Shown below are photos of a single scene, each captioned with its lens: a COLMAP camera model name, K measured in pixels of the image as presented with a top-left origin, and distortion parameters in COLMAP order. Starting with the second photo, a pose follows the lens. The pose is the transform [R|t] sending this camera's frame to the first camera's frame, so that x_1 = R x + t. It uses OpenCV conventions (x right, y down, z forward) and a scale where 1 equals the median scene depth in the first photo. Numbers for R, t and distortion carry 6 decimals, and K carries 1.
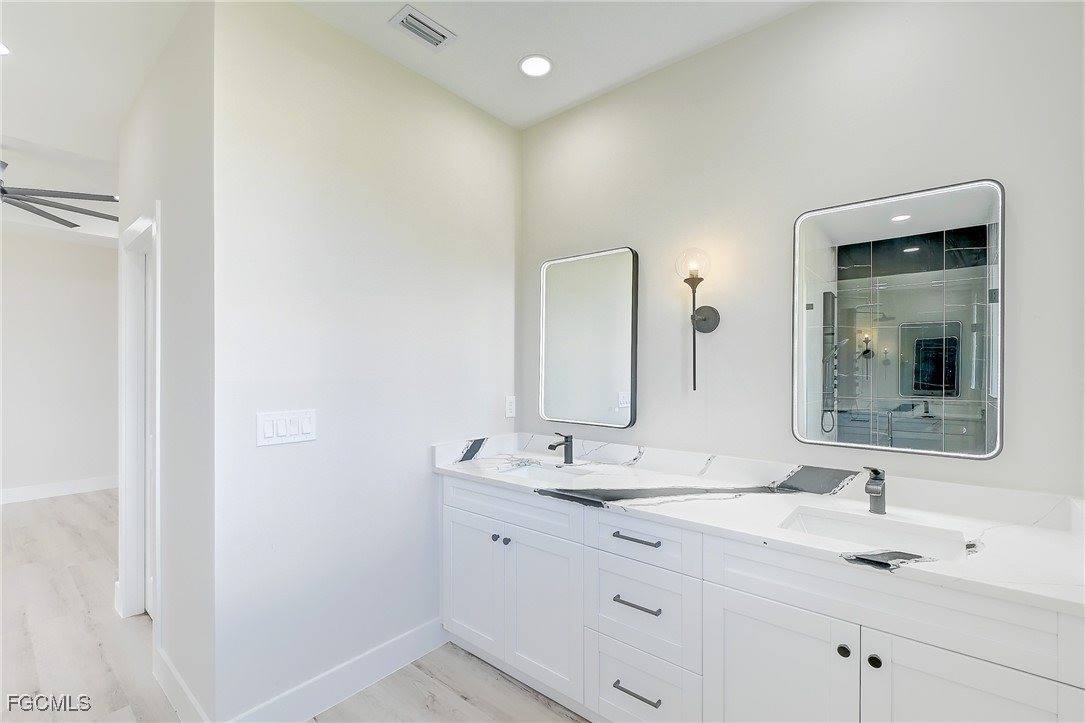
lens RADIAL K [[472.4, 0, 535.9], [0, 472.4, 364.7], [0, 0, 1]] dist [-0.003408, -0.000137]
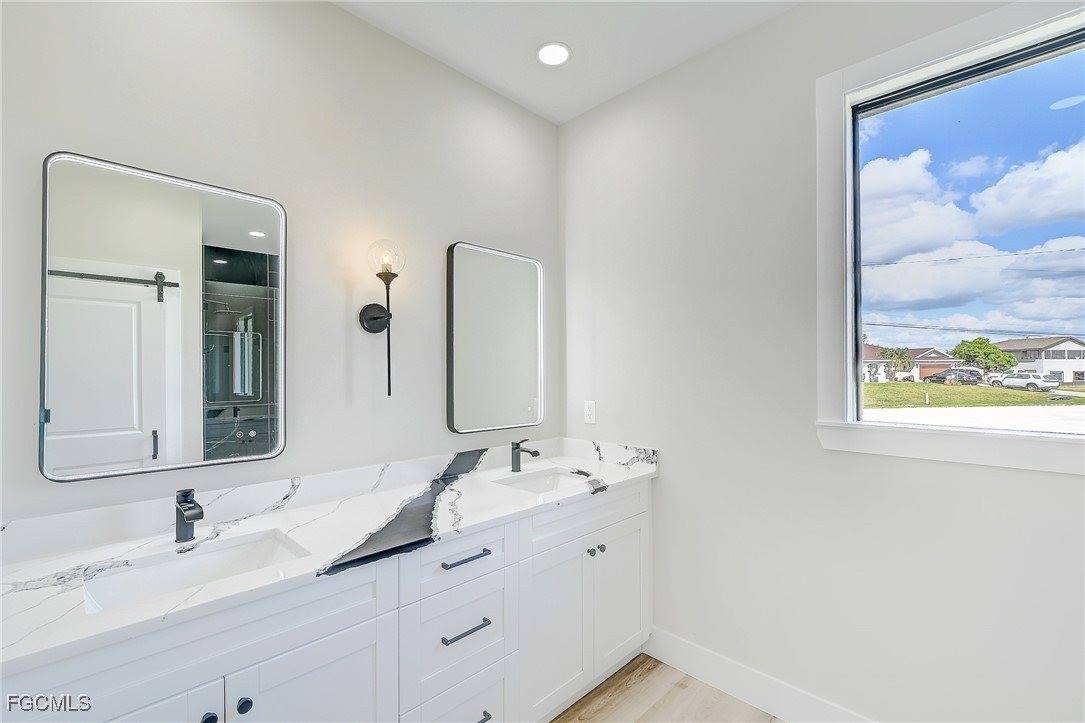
lens RADIAL K [[472.4, 0, 535.8], [0, 472.4, 369.7], [0, 0, 1]] dist [-0.003408, -0.000137]
pose [[0.060808, 0.009483, 0.998104, -0.608018], [0.000652, 0.999954, -0.009540, 0.014693], [-0.998149, 0.001230, 0.060799, 0.719782]]
